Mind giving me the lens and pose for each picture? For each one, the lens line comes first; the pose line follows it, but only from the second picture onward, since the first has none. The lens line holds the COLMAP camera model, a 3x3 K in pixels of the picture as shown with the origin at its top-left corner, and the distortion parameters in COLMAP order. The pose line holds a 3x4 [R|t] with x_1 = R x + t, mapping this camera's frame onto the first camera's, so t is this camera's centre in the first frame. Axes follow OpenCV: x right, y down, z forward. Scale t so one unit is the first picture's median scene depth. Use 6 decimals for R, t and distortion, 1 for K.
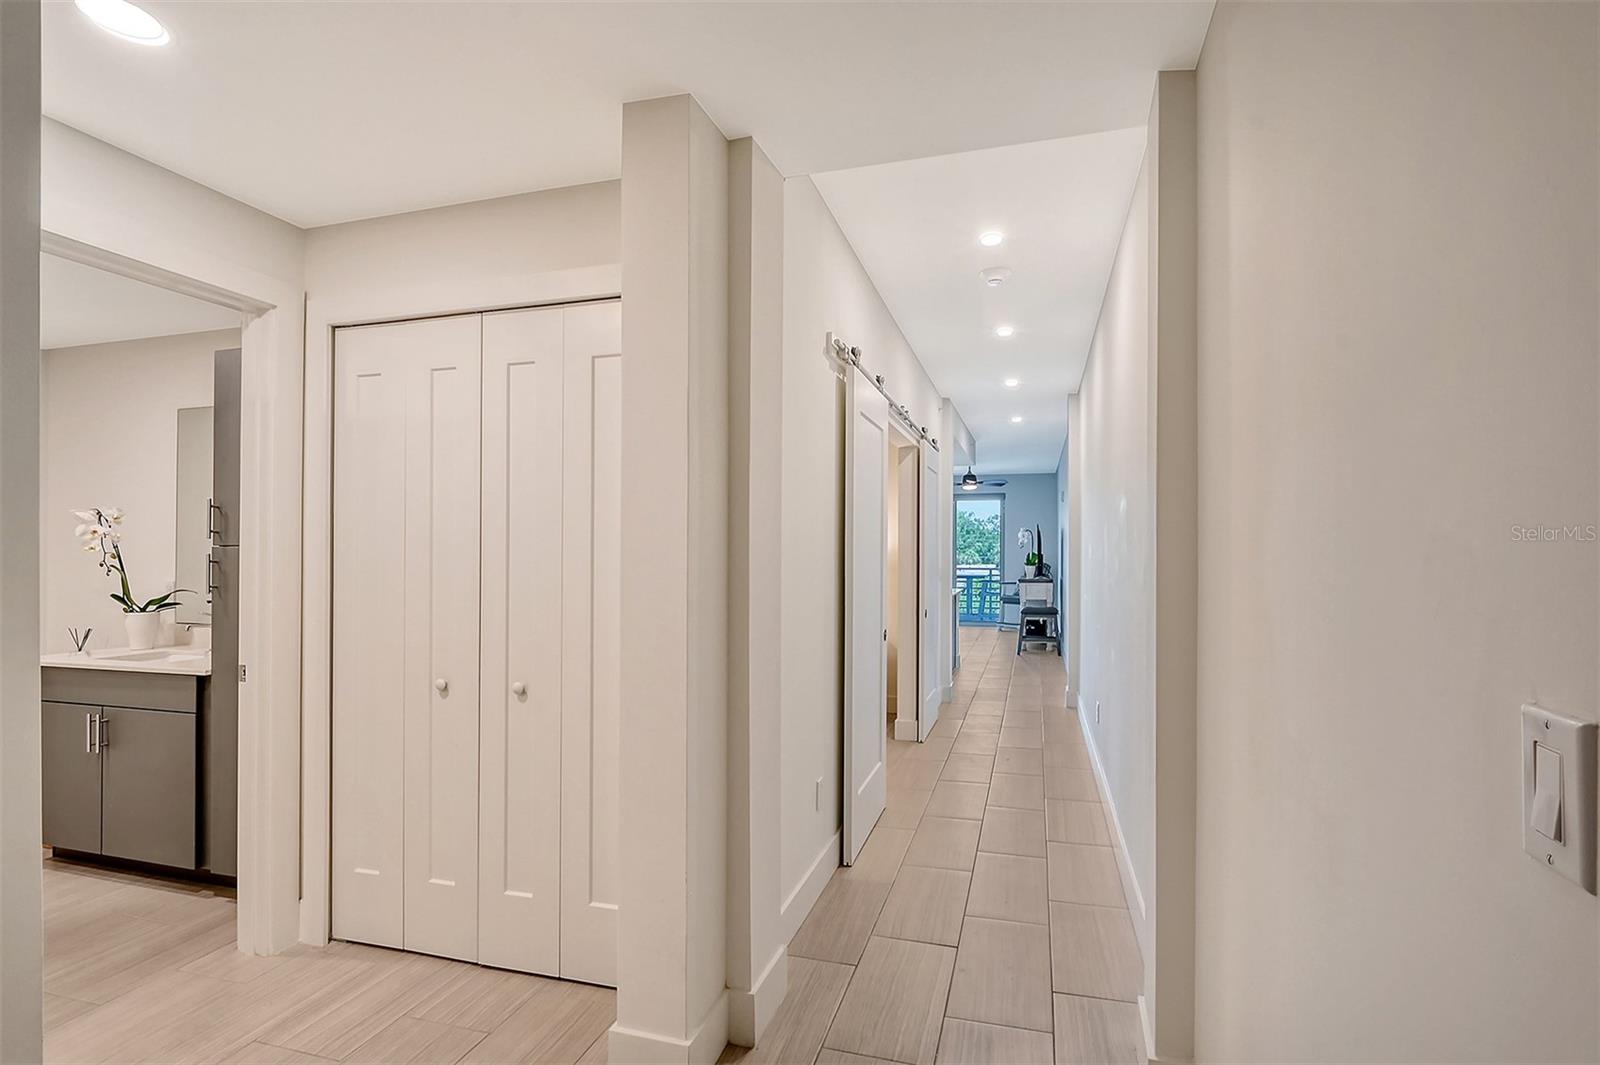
lens RADIAL K [[719.3, 0, 818.9], [0, 719.3, 549.6], [0, 0, 1]] dist [-0.000442, -0.005482]
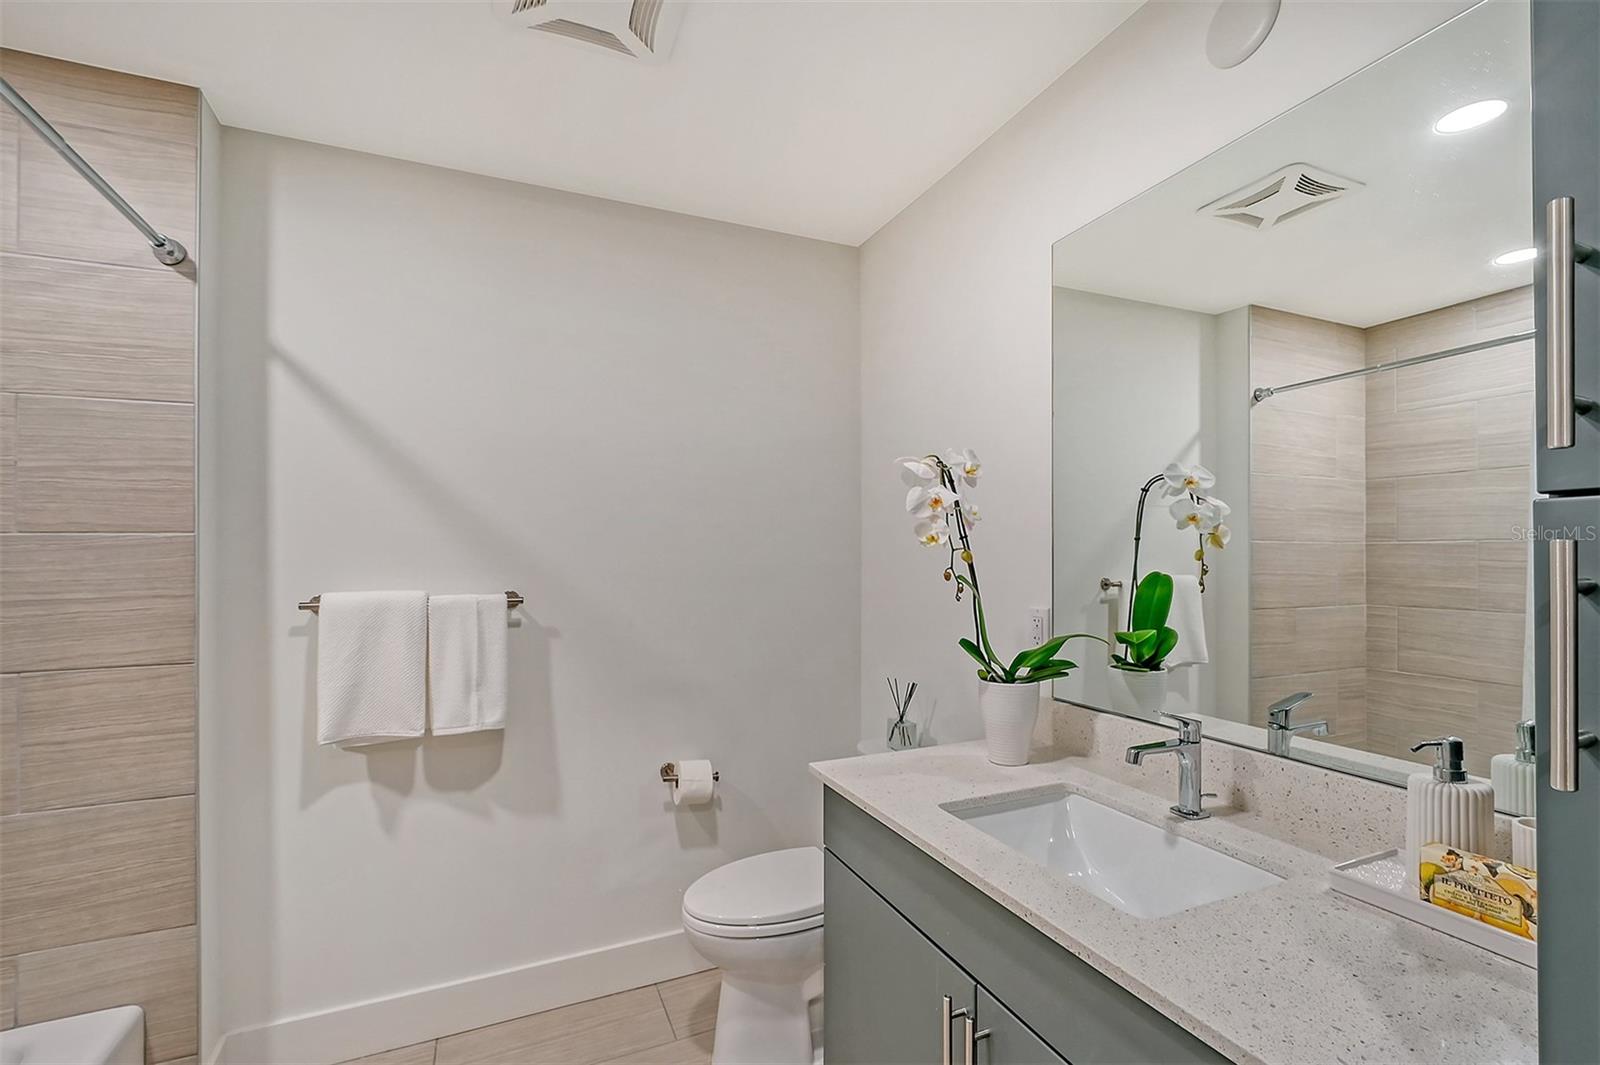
lens RADIAL K [[719.3, 0, 807.0], [0, 719.3, 545.8], [0, 0, 1]] dist [-0.000442, -0.005482]
pose [[0.624255, -0.008981, -0.781169, -0.689261], [0.005477, 0.999960, -0.007119, 0.005129], [0.781202, 0.000166, 0.624279, 0.634487]]
